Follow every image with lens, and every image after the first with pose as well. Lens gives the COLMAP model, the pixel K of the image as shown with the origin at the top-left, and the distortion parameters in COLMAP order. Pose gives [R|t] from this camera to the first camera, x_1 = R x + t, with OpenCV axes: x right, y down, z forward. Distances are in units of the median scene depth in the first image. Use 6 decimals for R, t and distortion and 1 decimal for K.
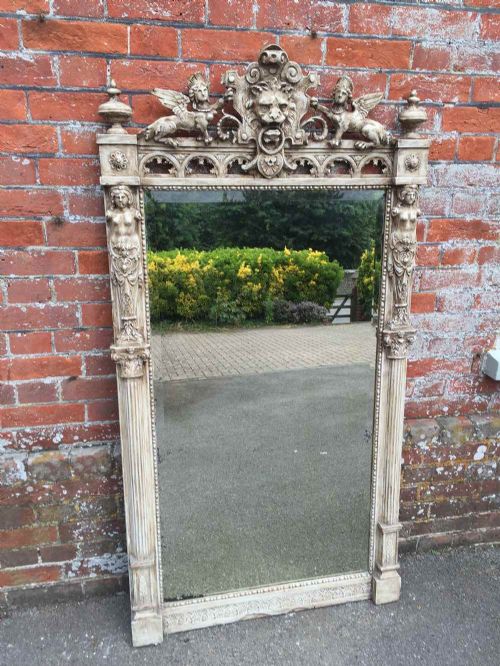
lens RADIAL K [[501.6, 0, 256.8], [0, 501.6, 338.6], [0, 0, 1]] dist [0.070791, -0.070256]
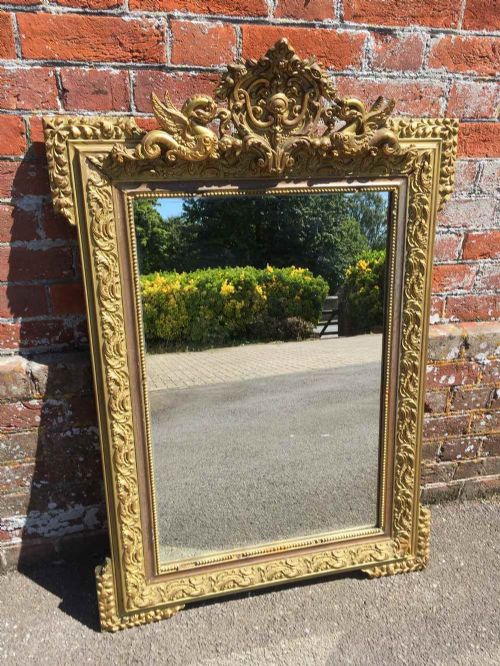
lens RADIAL K [[489.2, 0, 248.6], [0, 489.2, 329.4], [0, 0, 1]] dist [0.080863, -0.087638]
pose [[0.999854, -0.004567, 0.016468, -0.010845], [0.003022, 0.995698, 0.092609, 0.112939], [-0.016820, -0.092546, 0.995566, 0.340167]]
